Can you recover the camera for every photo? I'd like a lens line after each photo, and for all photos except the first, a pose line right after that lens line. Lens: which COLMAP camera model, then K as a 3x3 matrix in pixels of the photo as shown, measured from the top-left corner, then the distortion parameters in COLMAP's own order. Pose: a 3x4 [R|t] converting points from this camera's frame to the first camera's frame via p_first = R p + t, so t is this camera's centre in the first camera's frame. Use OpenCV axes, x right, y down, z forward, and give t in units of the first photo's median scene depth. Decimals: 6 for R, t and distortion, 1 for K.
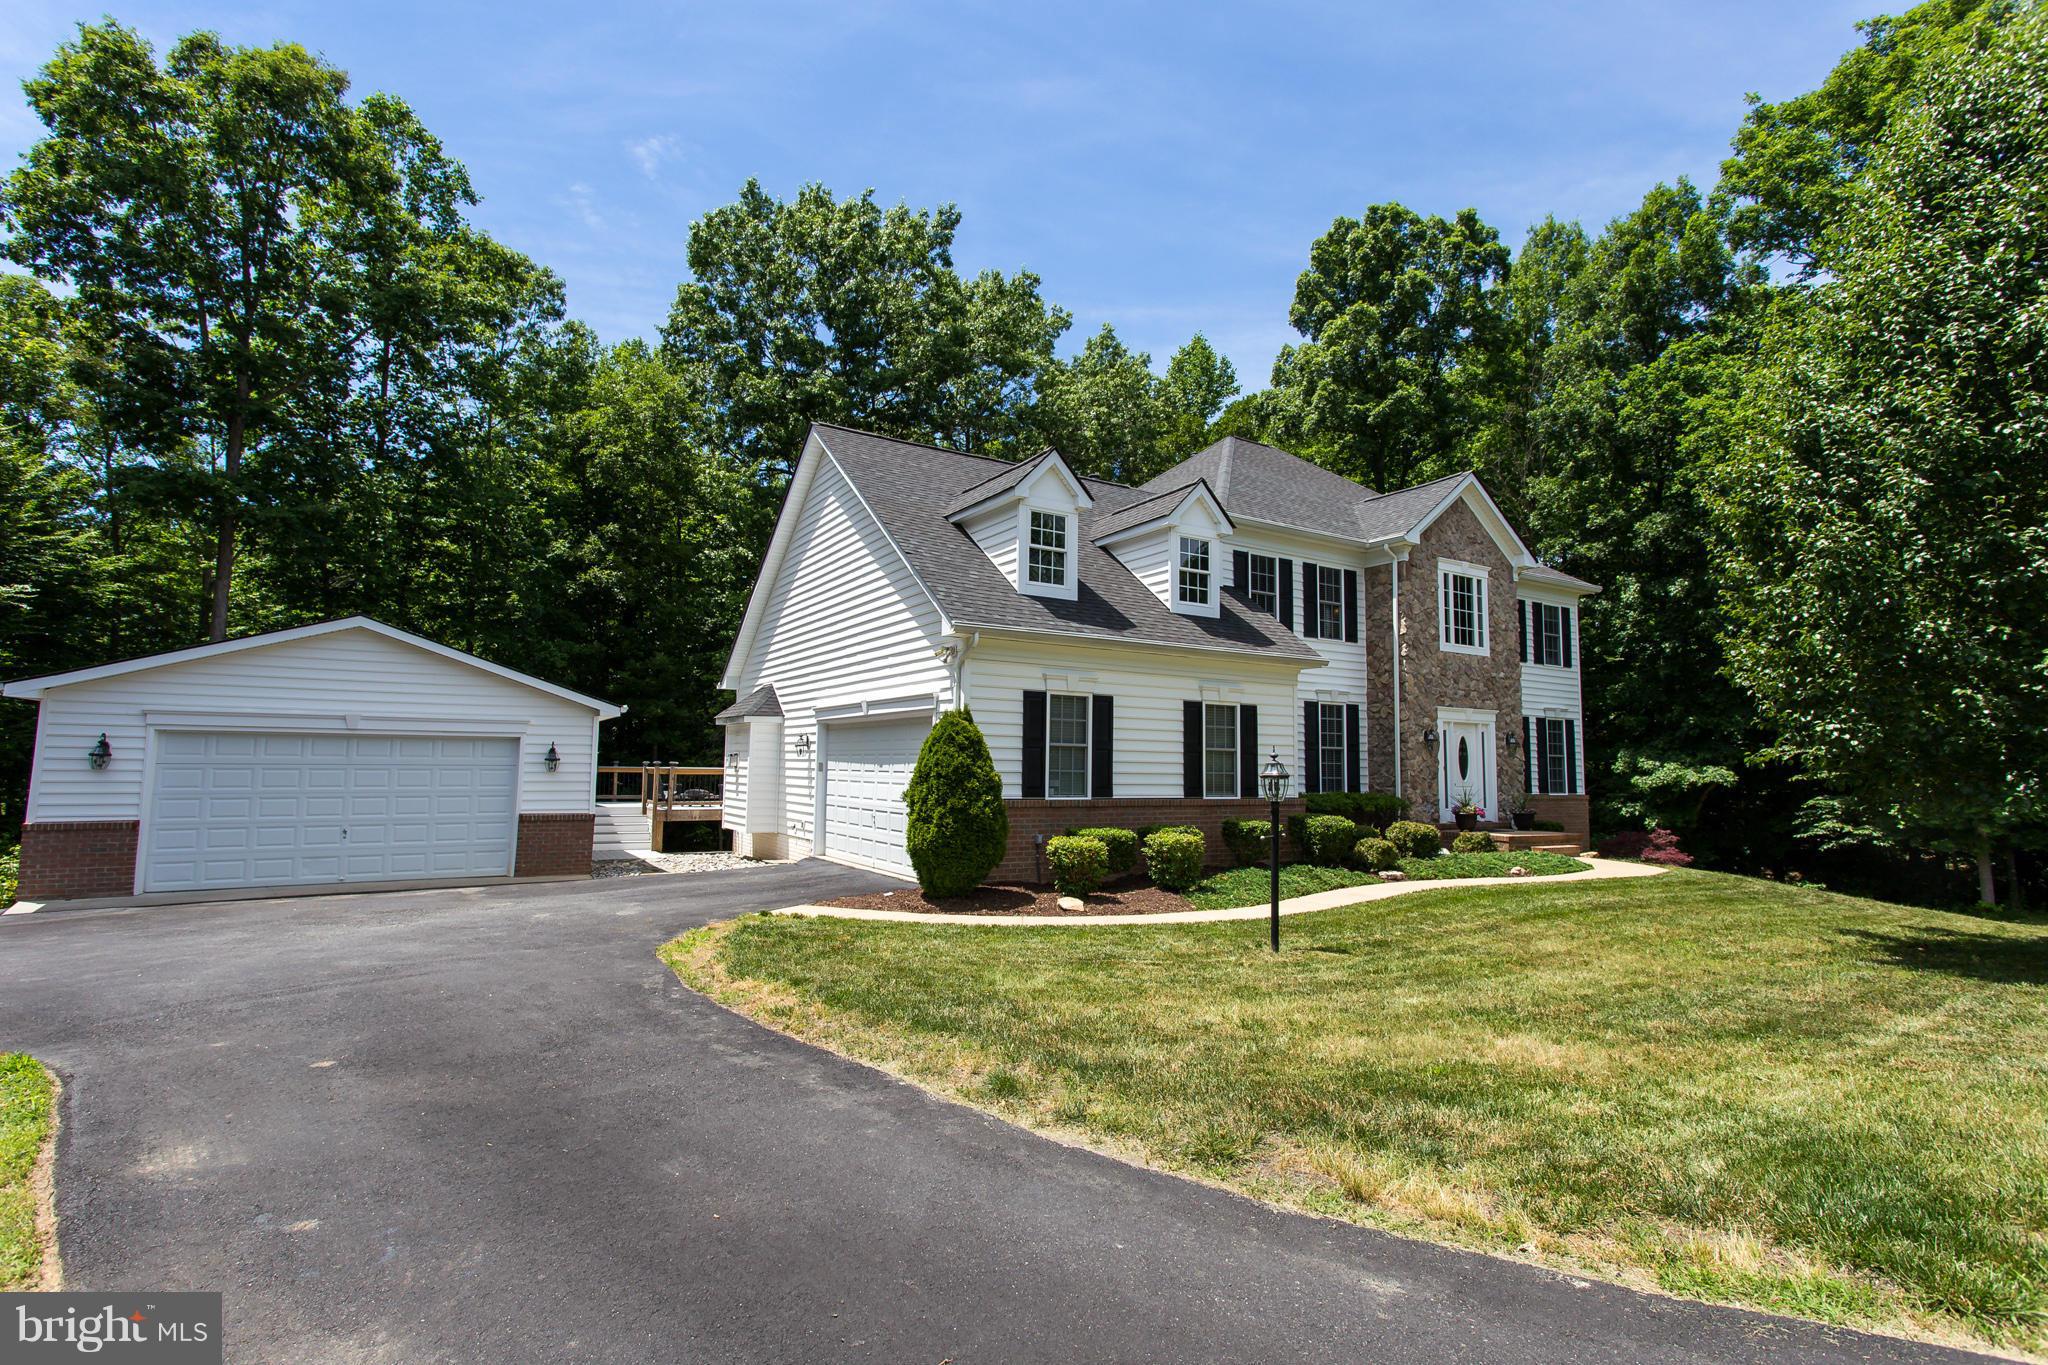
lens RADIAL K [[966.2, 0, 1022.9], [0, 966.2, 680.7], [0, 0, 1]] dist [-0.002895, -0.000767]
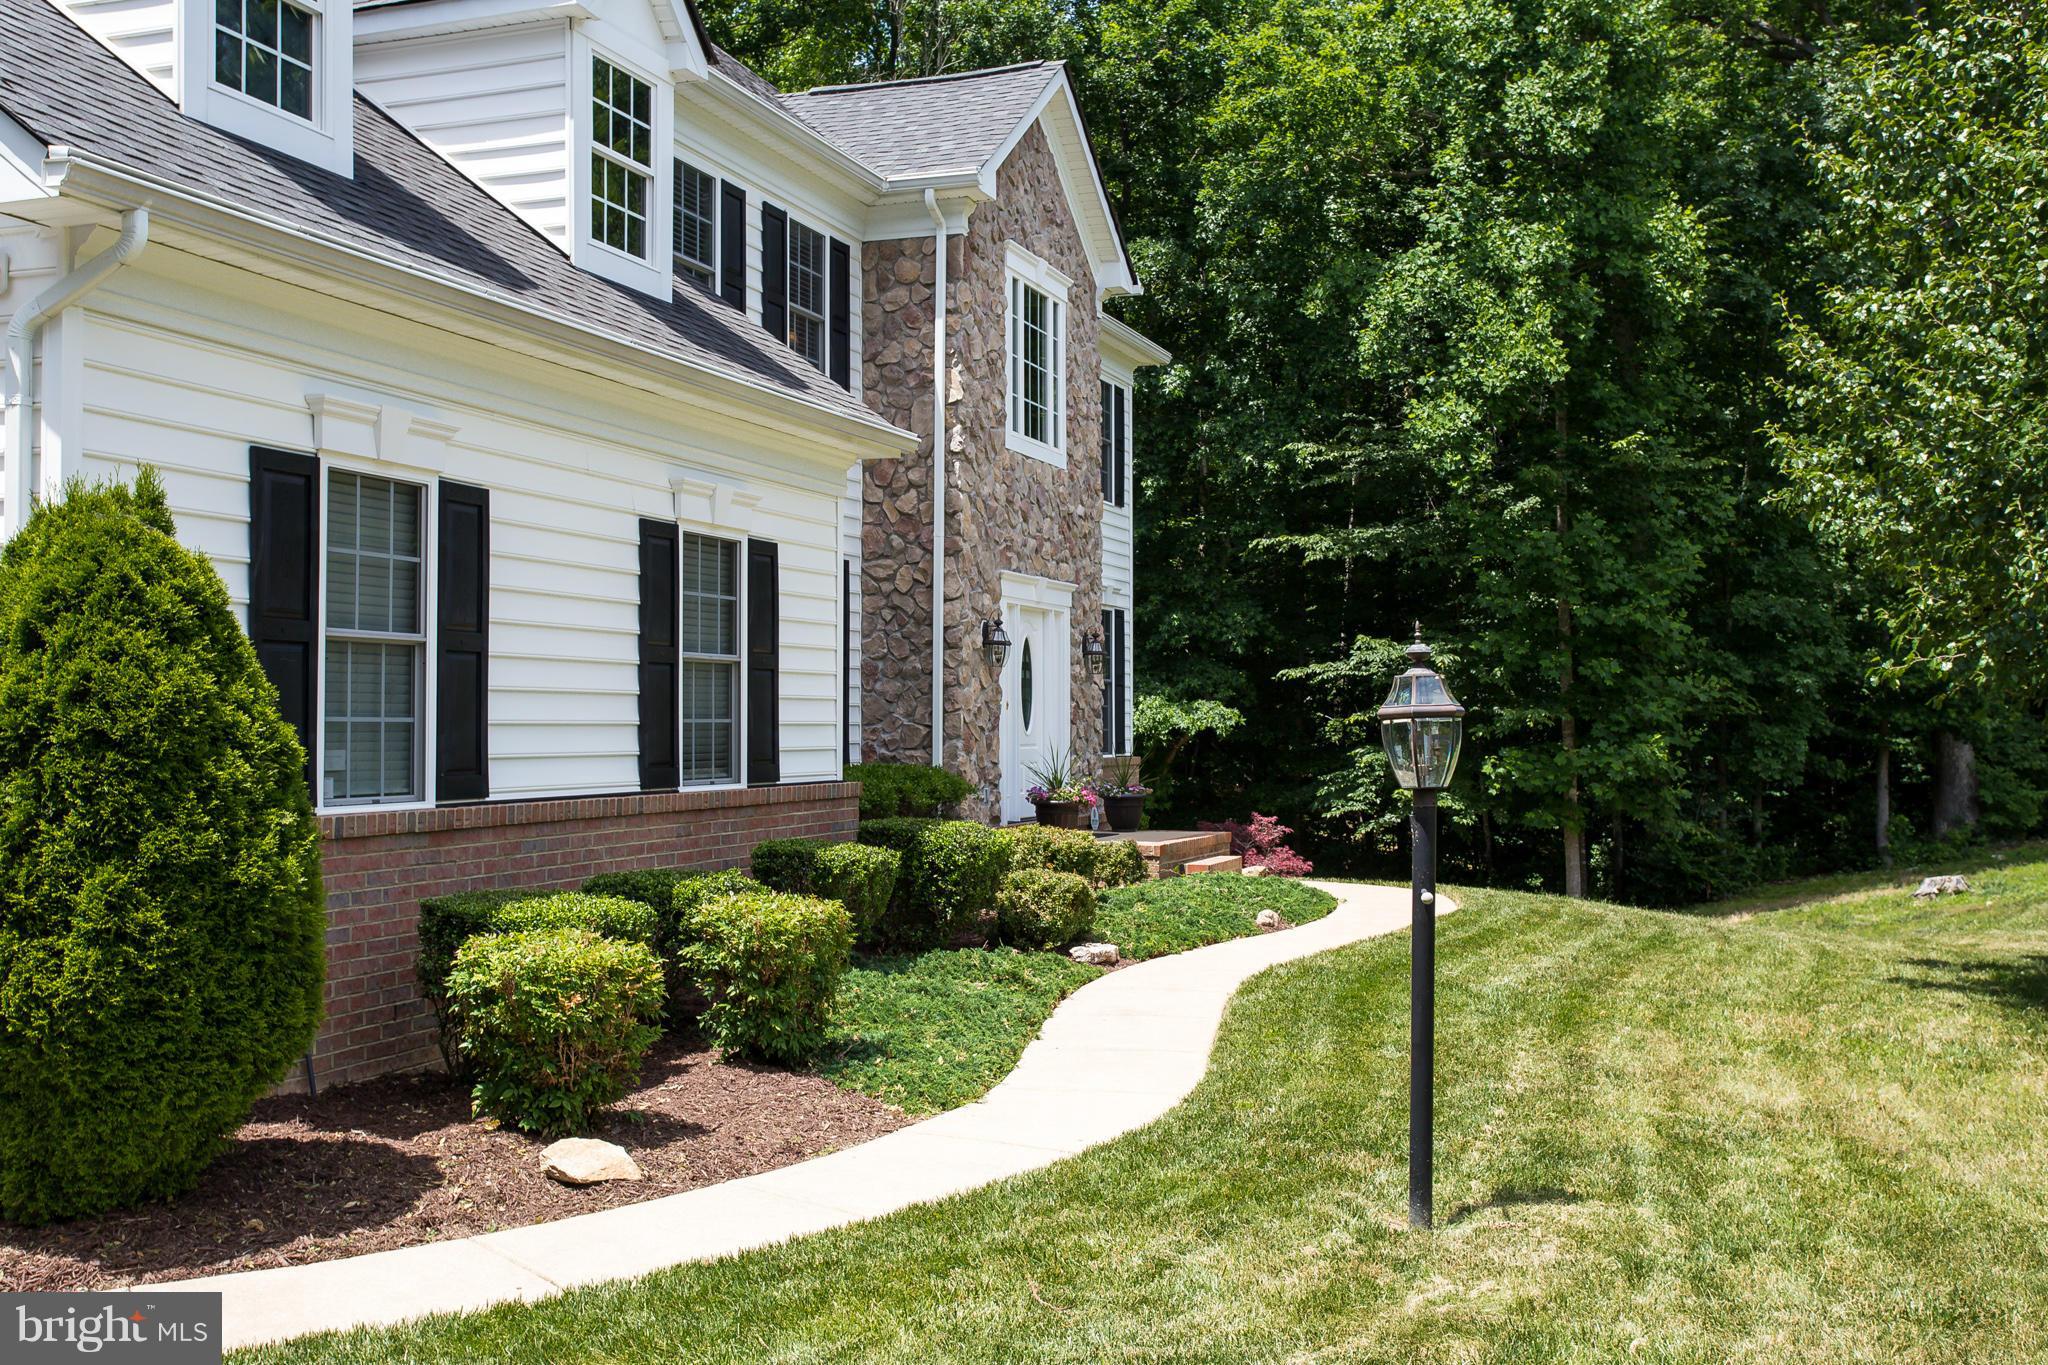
lens RADIAL K [[1919.5, 0, 1027.8], [0, 1919.5, 683.2], [0, 0, 1]] dist [0.009920, 0.000000]
pose [[0.766748, -0.004037, 0.641936, -0.163938], [-0.041217, 0.997607, 0.055505, 0.033925], [-0.640624, -0.069018, 0.764747, 0.344544]]
